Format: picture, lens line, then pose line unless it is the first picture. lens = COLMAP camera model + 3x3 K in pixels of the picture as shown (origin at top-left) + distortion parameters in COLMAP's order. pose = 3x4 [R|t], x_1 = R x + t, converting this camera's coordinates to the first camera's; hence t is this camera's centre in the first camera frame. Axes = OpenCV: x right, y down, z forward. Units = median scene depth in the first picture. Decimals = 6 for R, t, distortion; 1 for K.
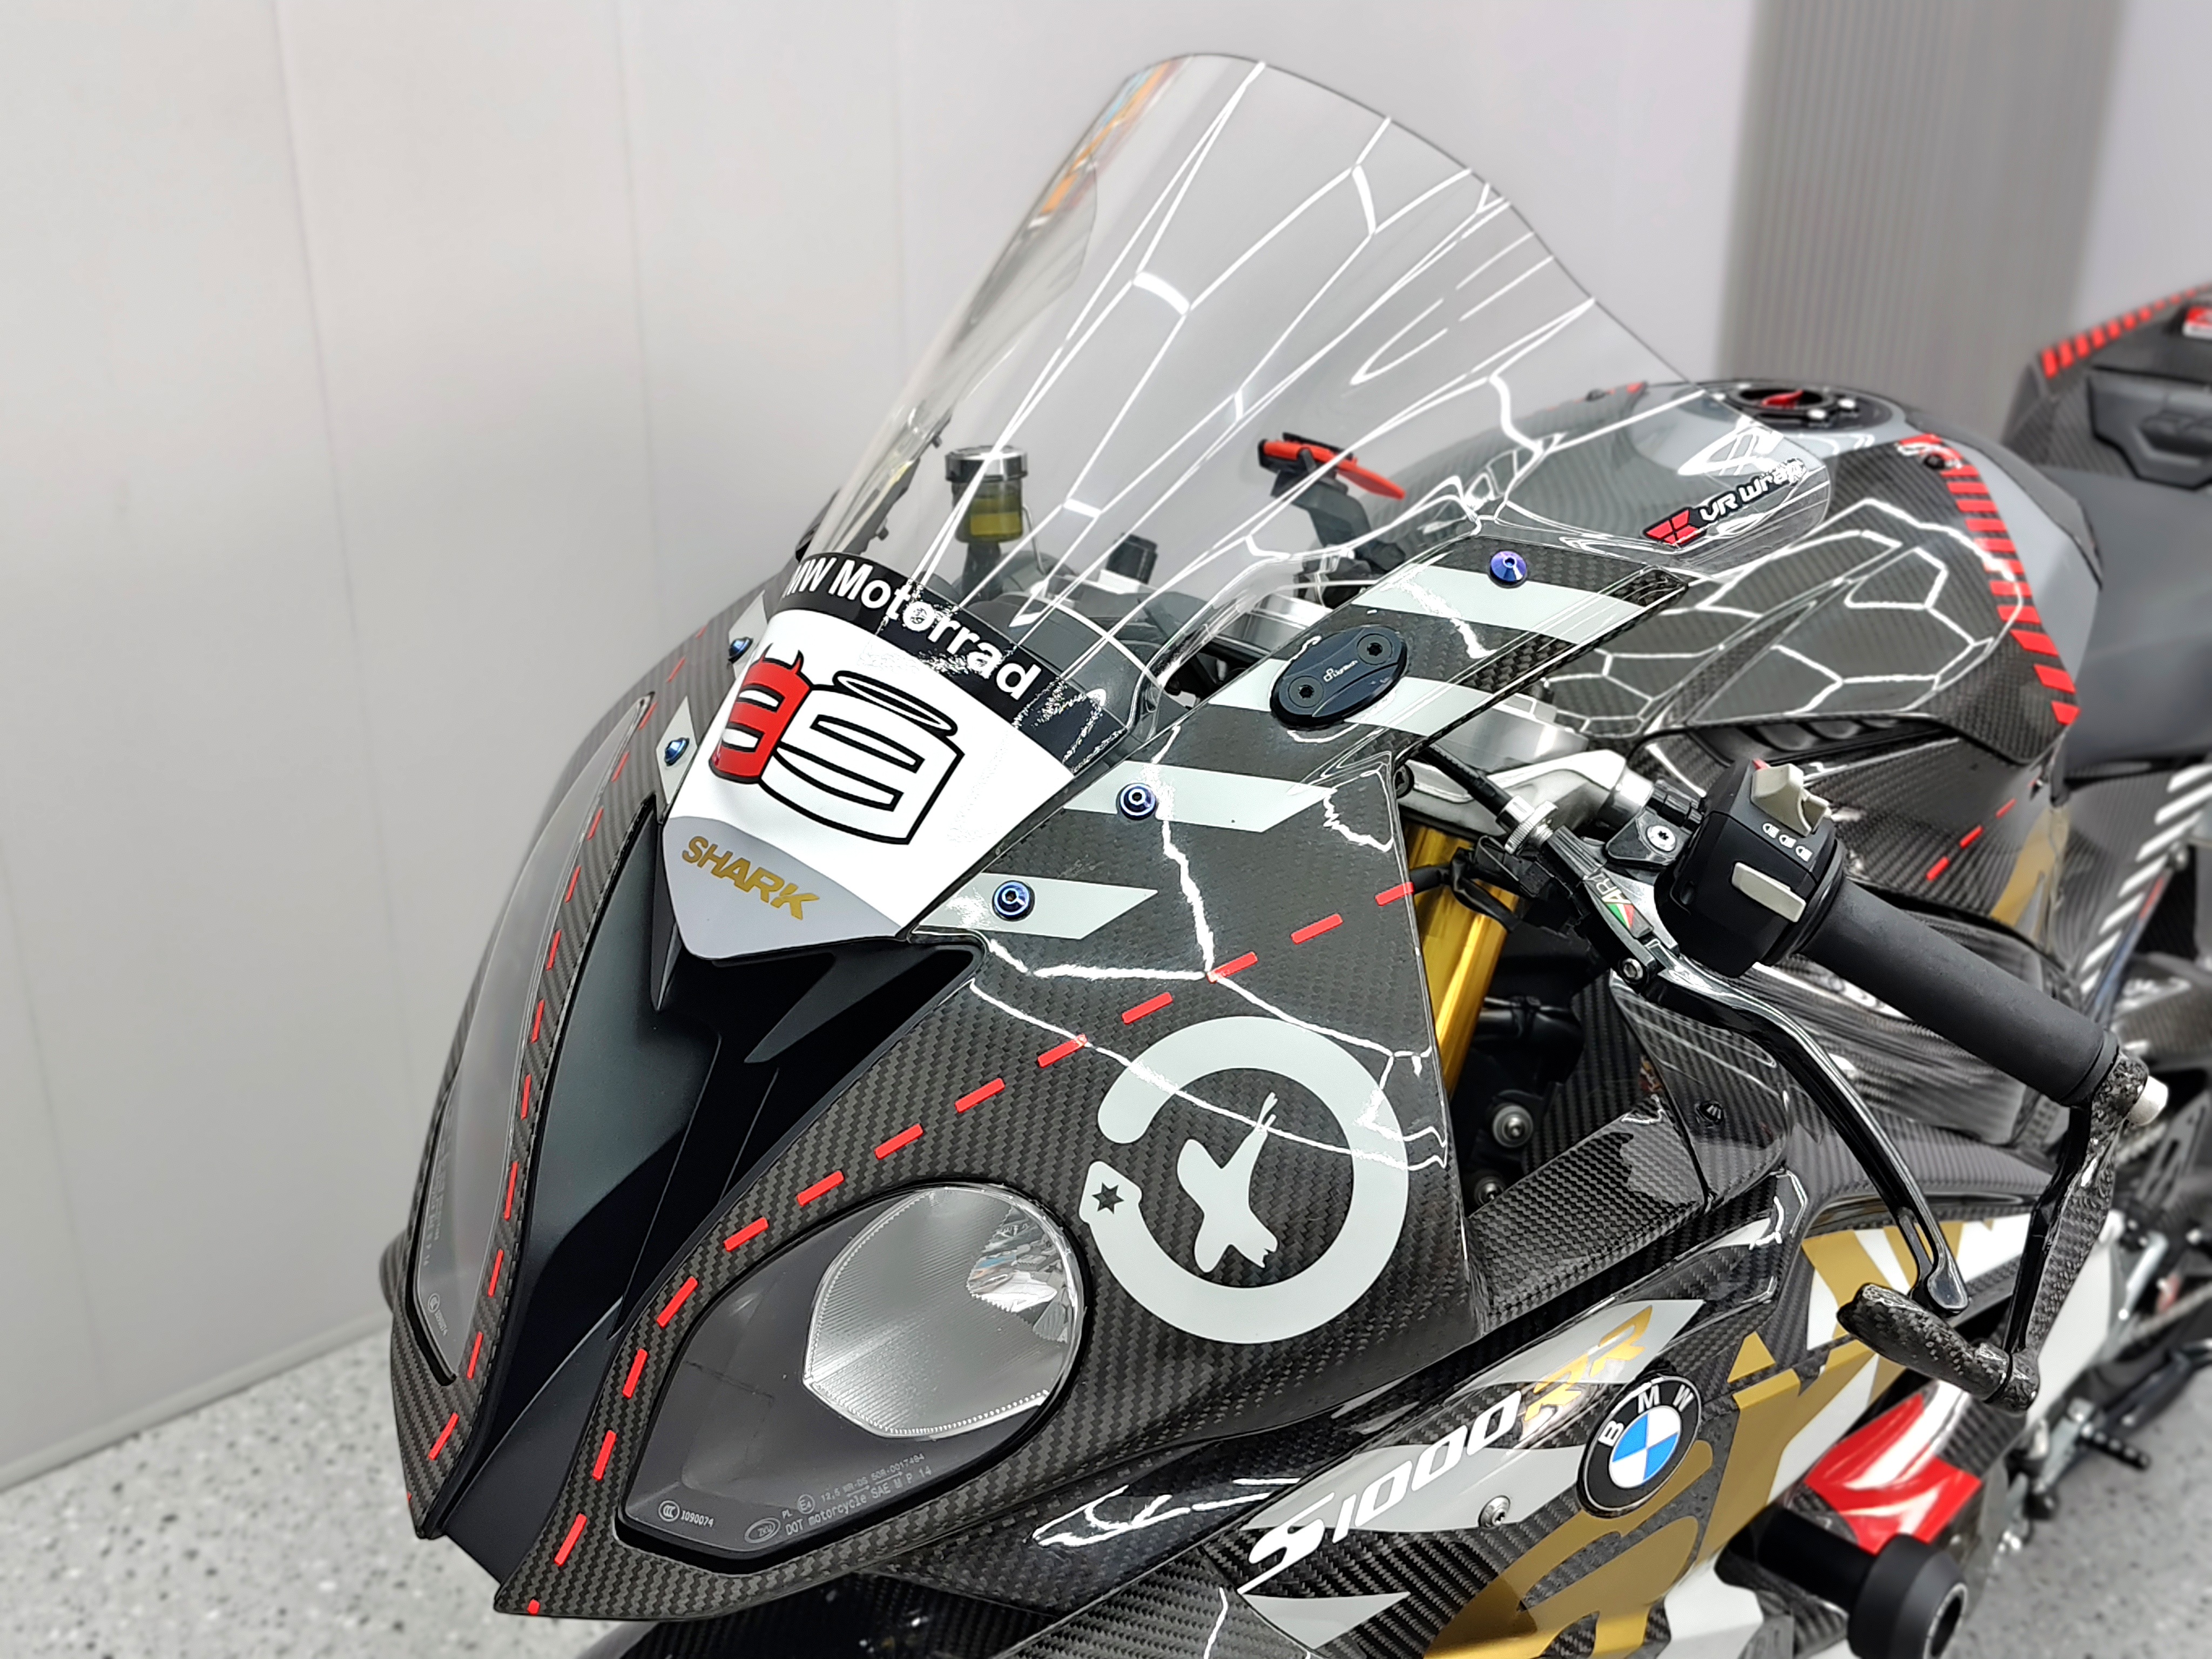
lens RADIAL K [[2272.7, 0, 1107.0], [0, 2272.7, 820.6], [0, 0, 1]] dist [0.020521, -0.000336]
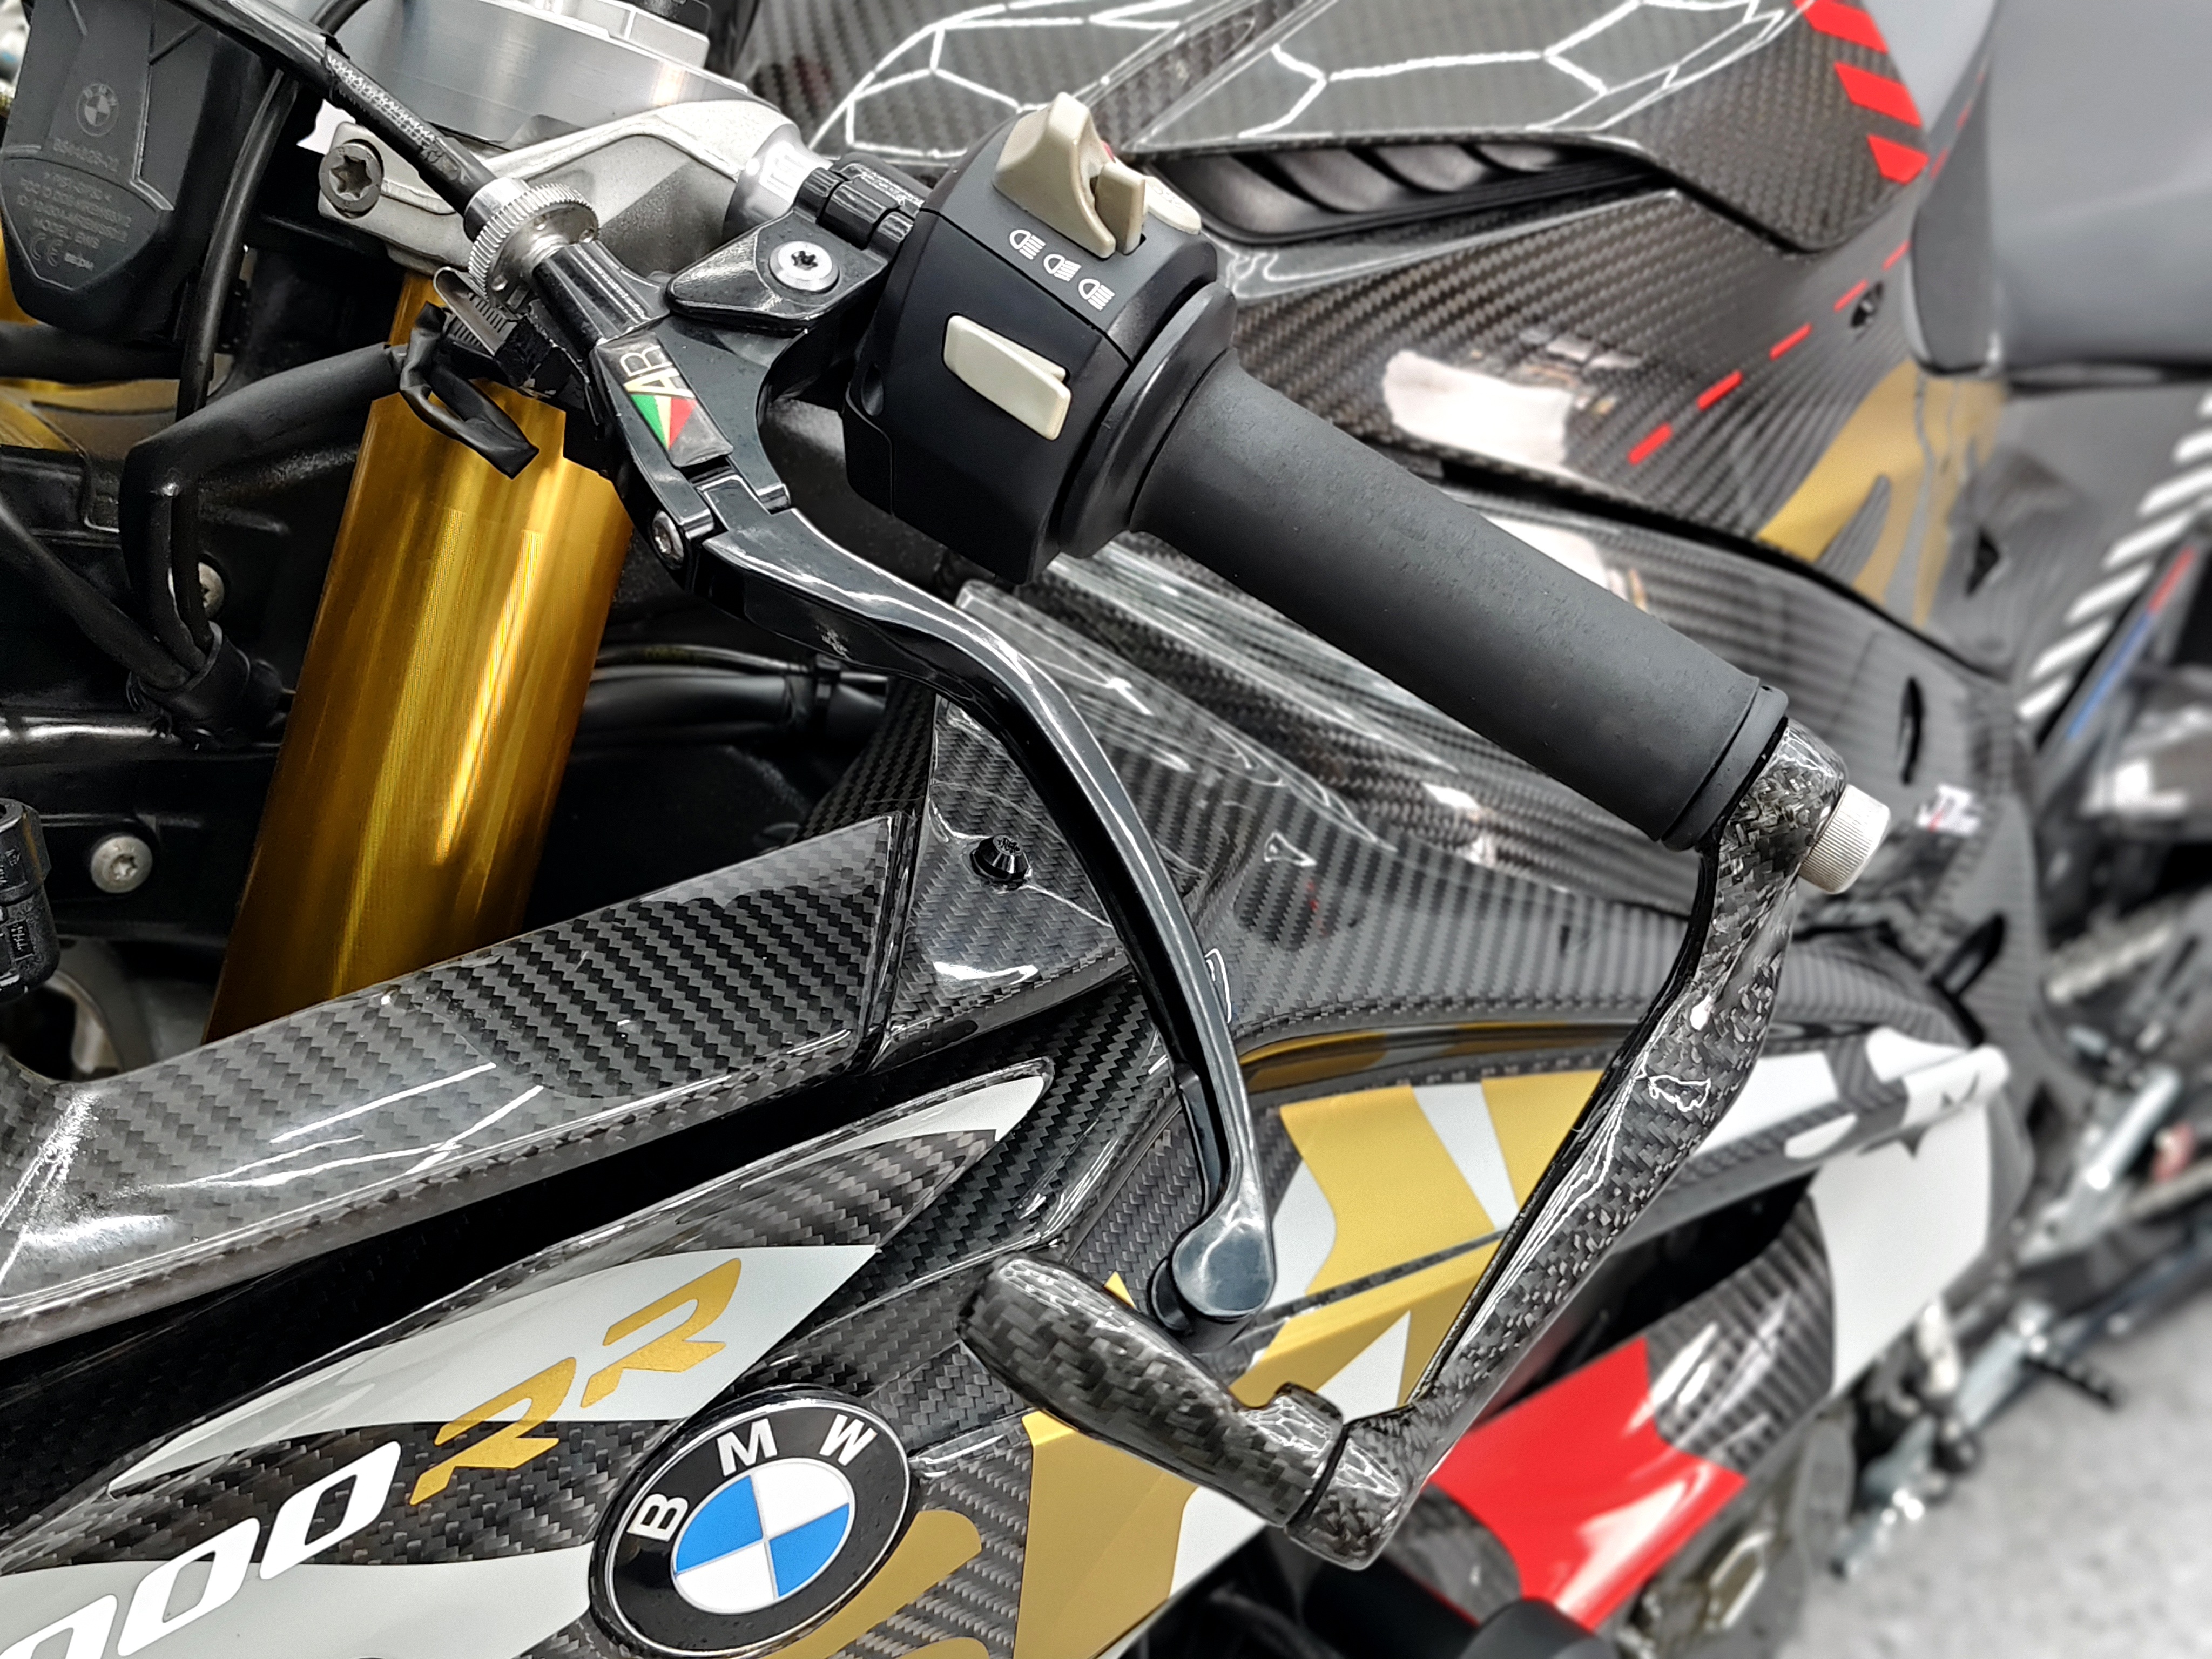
lens RADIAL K [[2272.7, 0, 1107.0], [0, 2272.7, 820.6], [0, 0, 1]] dist [0.020521, -0.000336]
pose [[0.997440, 0.011113, -0.070638, 0.338741], [-0.004479, 0.995619, 0.093394, 0.076312], [0.071366, -0.092838, 0.993120, 0.532192]]
